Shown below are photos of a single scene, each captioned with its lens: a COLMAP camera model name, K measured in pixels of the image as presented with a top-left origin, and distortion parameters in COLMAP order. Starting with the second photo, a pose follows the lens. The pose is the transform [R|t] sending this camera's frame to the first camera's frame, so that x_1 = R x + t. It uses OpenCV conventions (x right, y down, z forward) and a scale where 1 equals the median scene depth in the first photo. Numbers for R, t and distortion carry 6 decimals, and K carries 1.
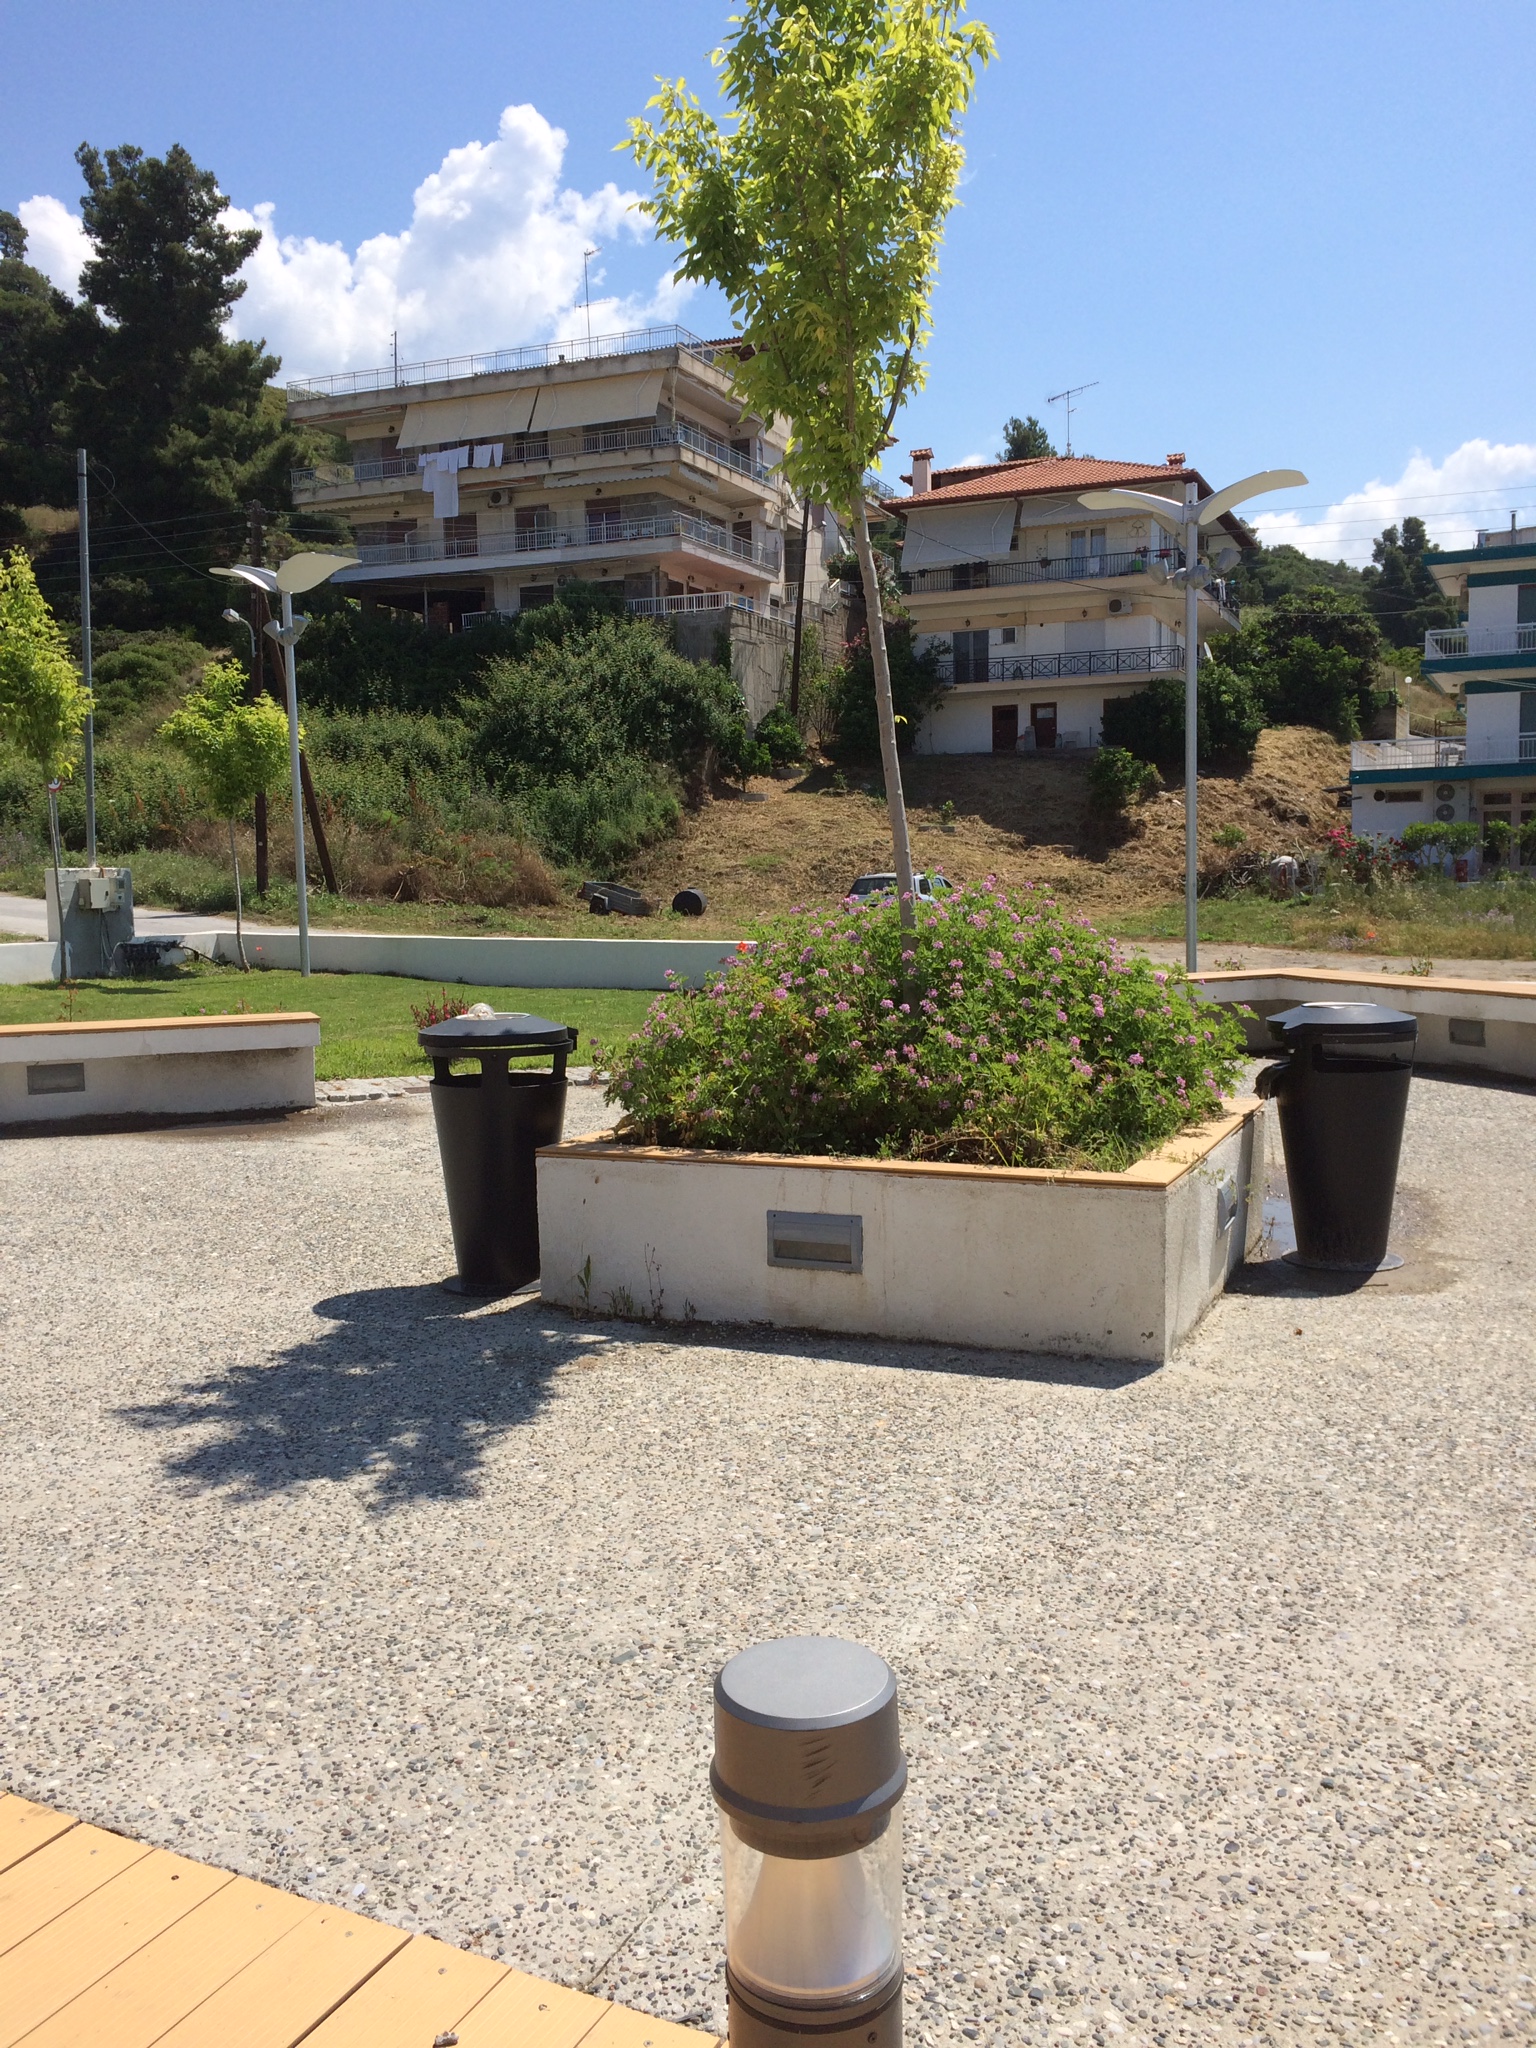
lens RADIAL K [[1718.8, 0, 779.6], [0, 1718.8, 1023.6], [0, 0, 1]] dist [0.068975, -0.068202]
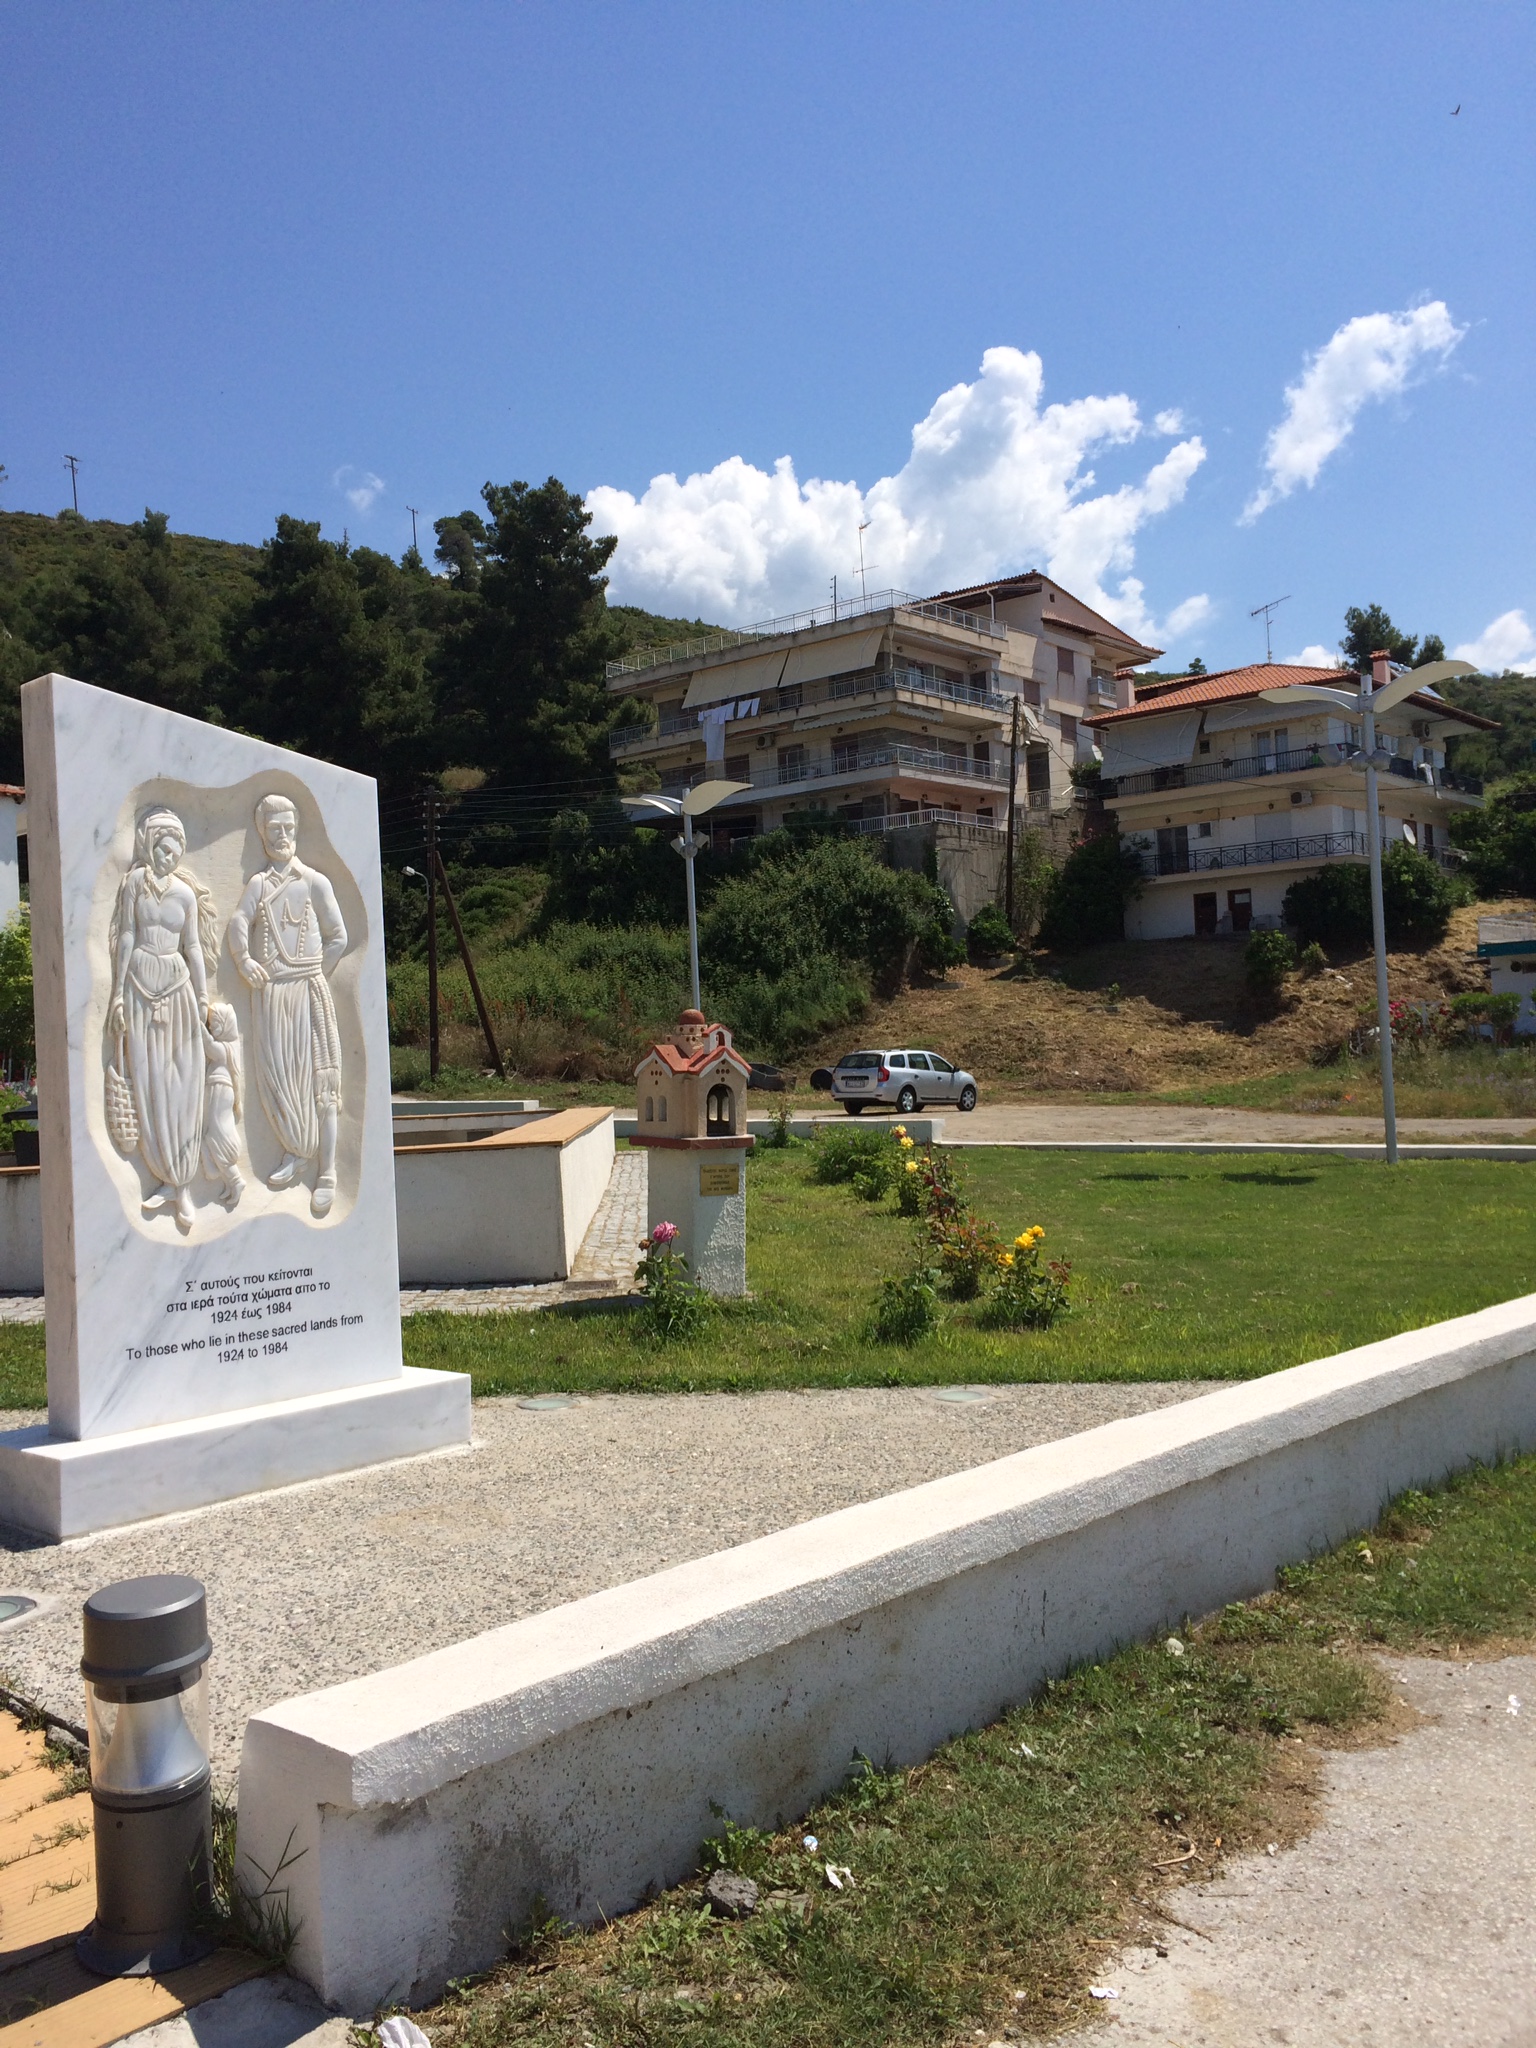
lens RADIAL K [[1718.8, 0, 753.3], [0, 1718.8, 1027.2], [0, 0, 1]] dist [0.068975, -0.068202]
pose [[0.954778, -0.025719, -0.296207, 0.180802], [-0.005878, 0.994424, -0.105290, 0.013817], [0.297263, 0.102269, 0.949303, -0.098994]]
